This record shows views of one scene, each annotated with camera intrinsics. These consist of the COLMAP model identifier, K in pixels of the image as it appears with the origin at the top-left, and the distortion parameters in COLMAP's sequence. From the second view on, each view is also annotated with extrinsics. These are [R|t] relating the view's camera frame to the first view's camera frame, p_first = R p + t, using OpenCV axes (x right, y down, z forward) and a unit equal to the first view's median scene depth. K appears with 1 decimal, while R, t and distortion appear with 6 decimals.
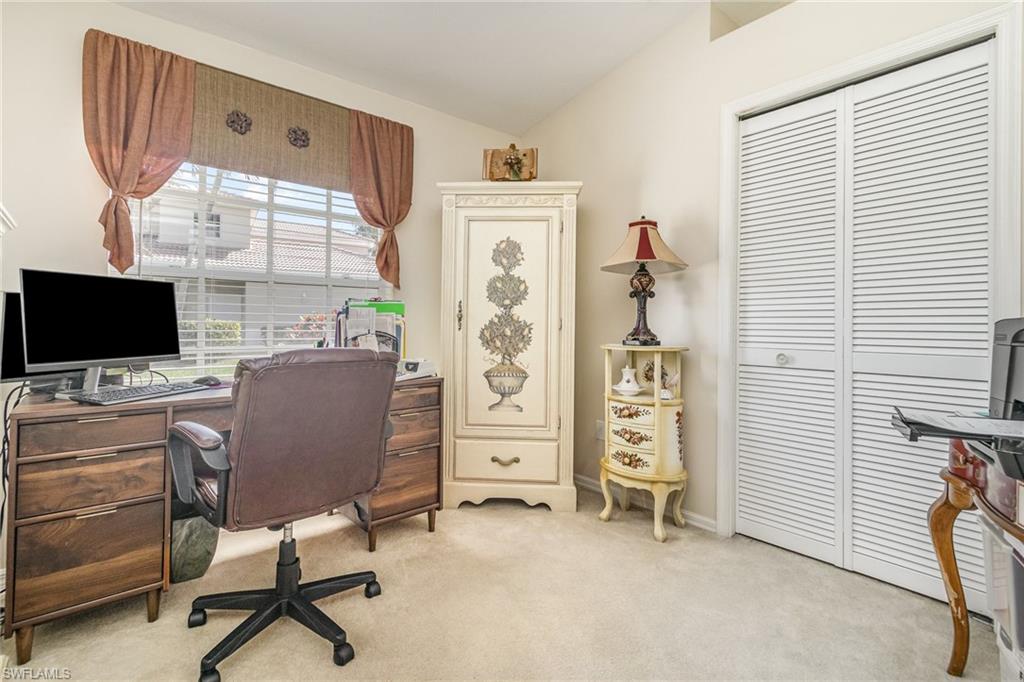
lens RADIAL K [[467.9, 0, 508.3], [0, 467.9, 335.2], [0, 0, 1]] dist [0.004674, 0.000029]
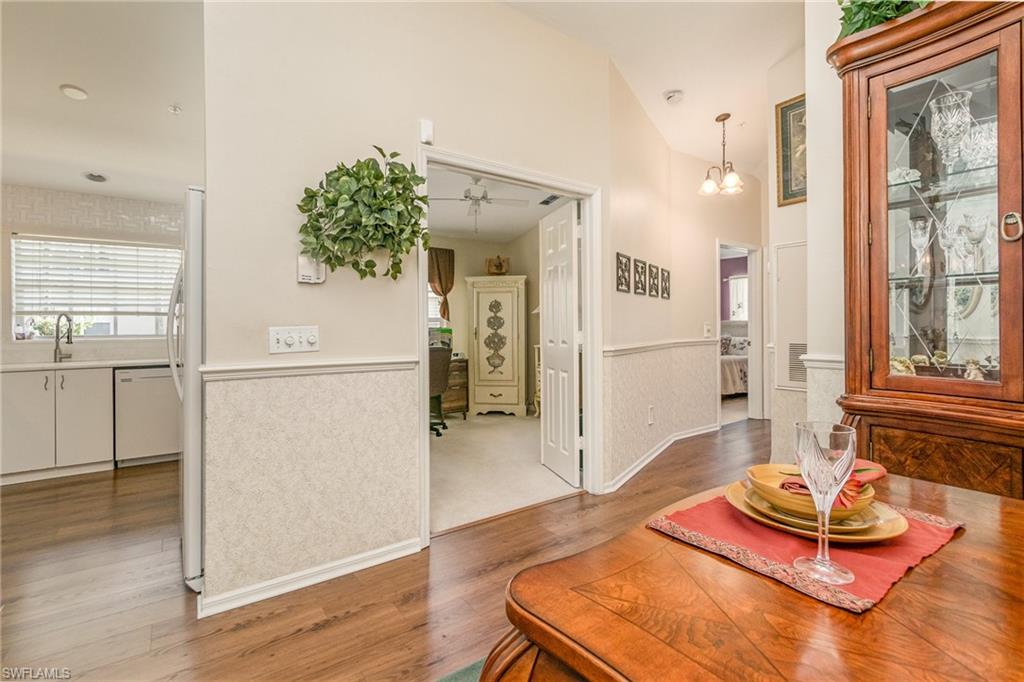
lens RADIAL K [[467.9, 0, 513.8], [0, 467.9, 335.1], [0, 0, 1]] dist [0.004674, 0.000029]
pose [[0.997646, -0.016415, -0.066574, 0.243234], [0.017058, 0.999813, 0.009104, -0.052153], [0.066412, -0.010218, 0.997740, -1.324884]]
